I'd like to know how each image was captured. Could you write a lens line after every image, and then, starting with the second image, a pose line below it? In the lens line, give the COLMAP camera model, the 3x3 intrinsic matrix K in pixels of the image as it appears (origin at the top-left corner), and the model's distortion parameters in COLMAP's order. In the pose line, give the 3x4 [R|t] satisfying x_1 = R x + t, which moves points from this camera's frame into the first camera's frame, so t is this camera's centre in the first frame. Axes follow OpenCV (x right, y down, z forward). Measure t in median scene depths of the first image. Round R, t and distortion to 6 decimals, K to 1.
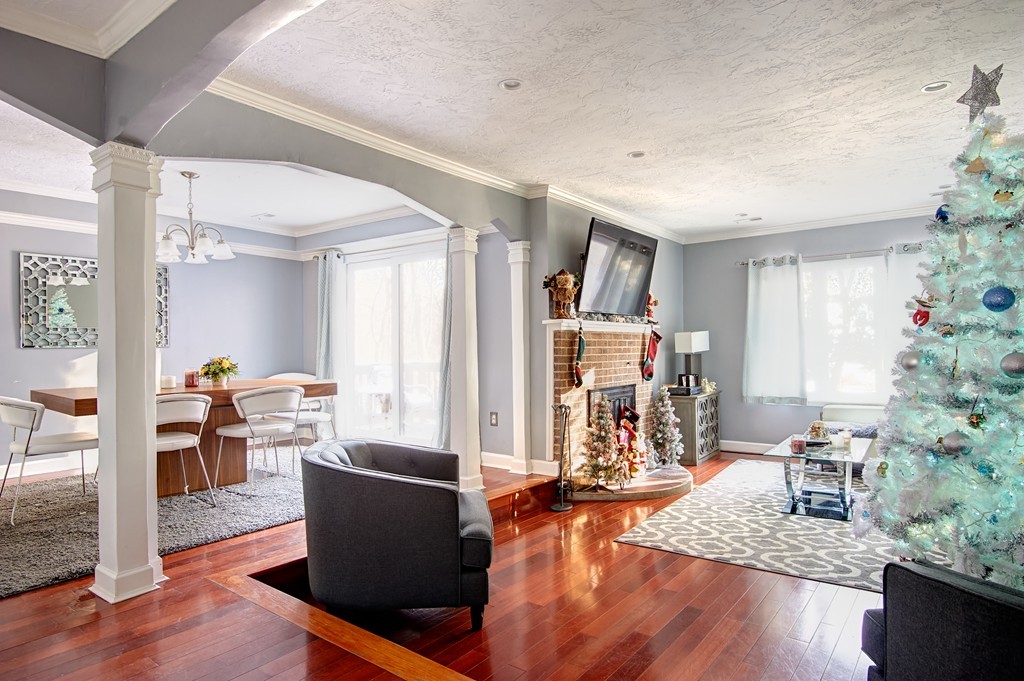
lens RADIAL K [[585.4, 0, 511.0], [0, 585.4, 347.2], [0, 0, 1]] dist [-0.006235, -0.001810]
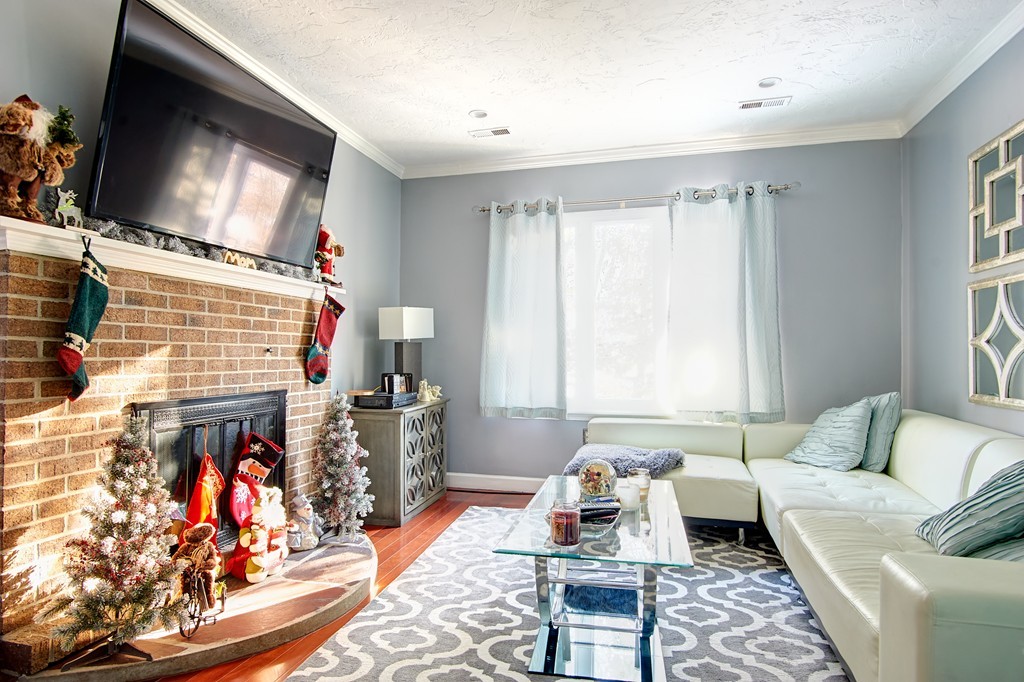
lens RADIAL K [[585.4, 0, 511.0], [0, 585.4, 347.7], [0, 0, 1]] dist [-0.006235, -0.001810]
pose [[0.922232, 0.020305, 0.386104, 0.196970], [-0.017038, 0.999784, -0.011881, 0.027415], [-0.386262, 0.004378, 0.922379, 0.427543]]
